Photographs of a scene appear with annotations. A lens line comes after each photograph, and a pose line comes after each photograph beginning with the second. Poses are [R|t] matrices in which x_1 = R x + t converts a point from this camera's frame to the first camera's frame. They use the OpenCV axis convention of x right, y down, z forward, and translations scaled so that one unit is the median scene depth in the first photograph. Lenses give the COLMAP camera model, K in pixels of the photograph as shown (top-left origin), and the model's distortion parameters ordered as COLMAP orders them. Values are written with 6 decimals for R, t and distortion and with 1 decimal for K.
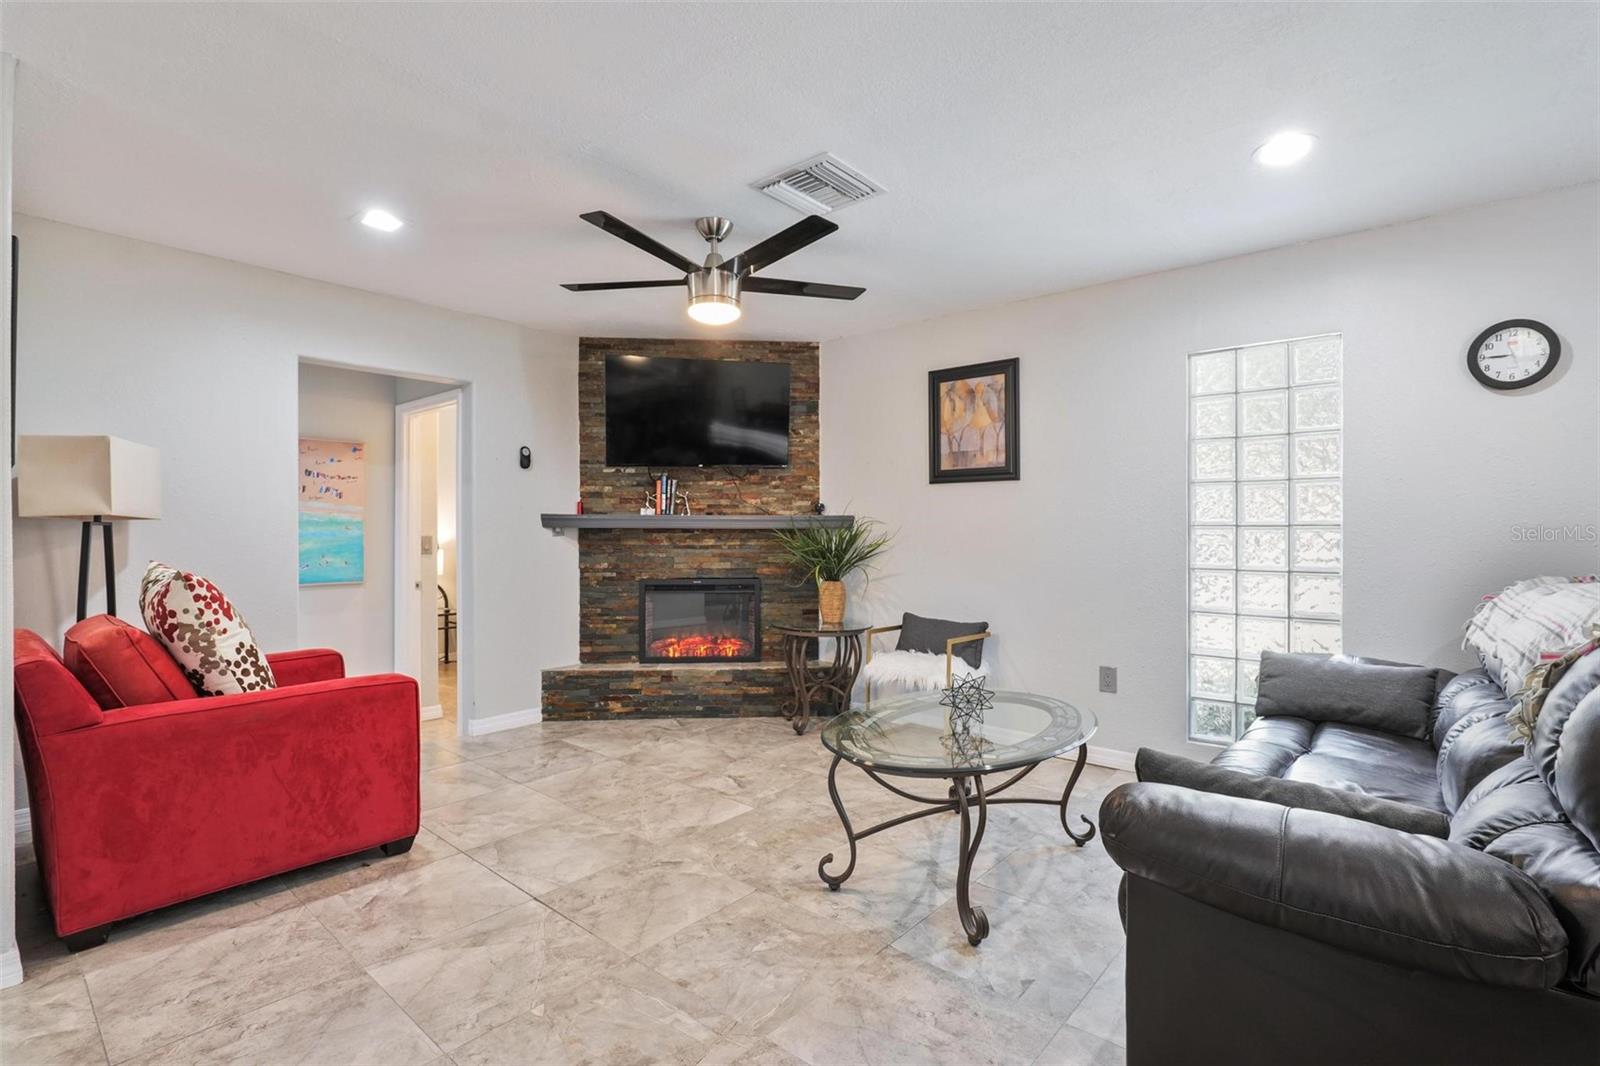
lens RADIAL K [[739.2, 0, 800.5], [0, 739.2, 531.7], [0, 0, 1]] dist [-0.024449, 0.006218]
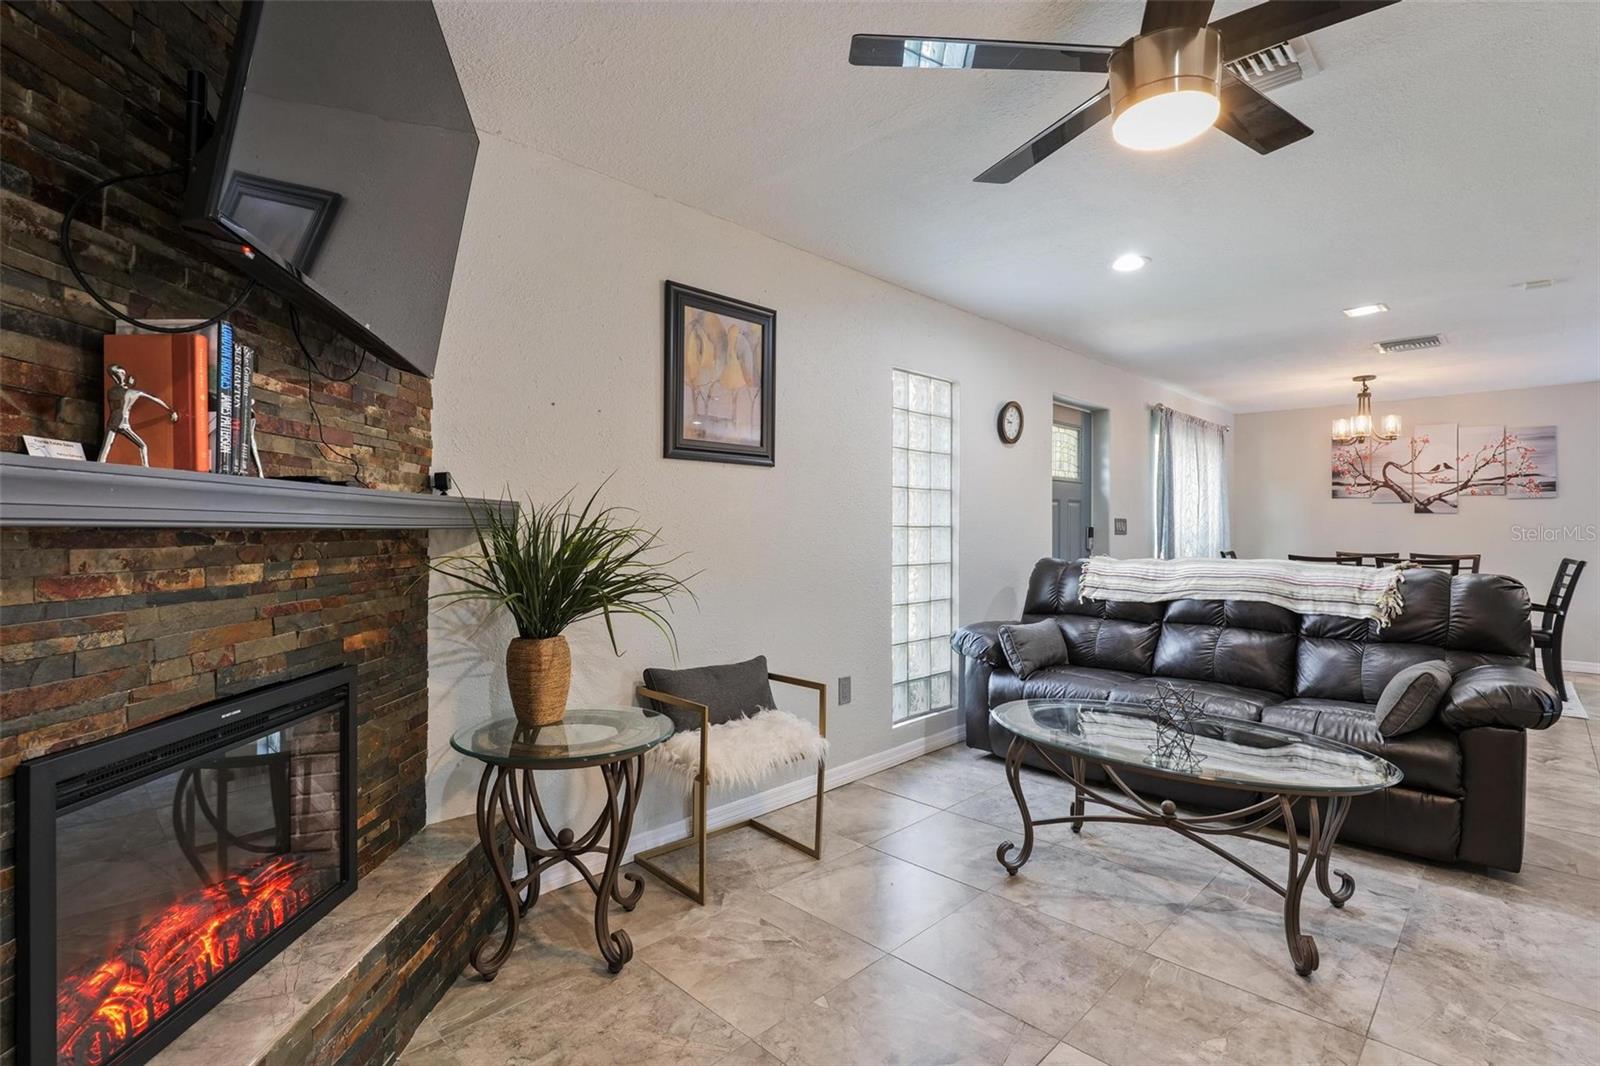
lens RADIAL K [[750.1, 0, 801.8], [0, 750.1, 524.1], [0, 0, 1]] dist [-0.015400, 0.000934]
pose [[0.072959, 0.003991, 0.997327, -0.421238], [-0.001364, 0.999991, -0.003901, -0.005188], [-0.997334, -0.001076, 0.072963, 0.772051]]
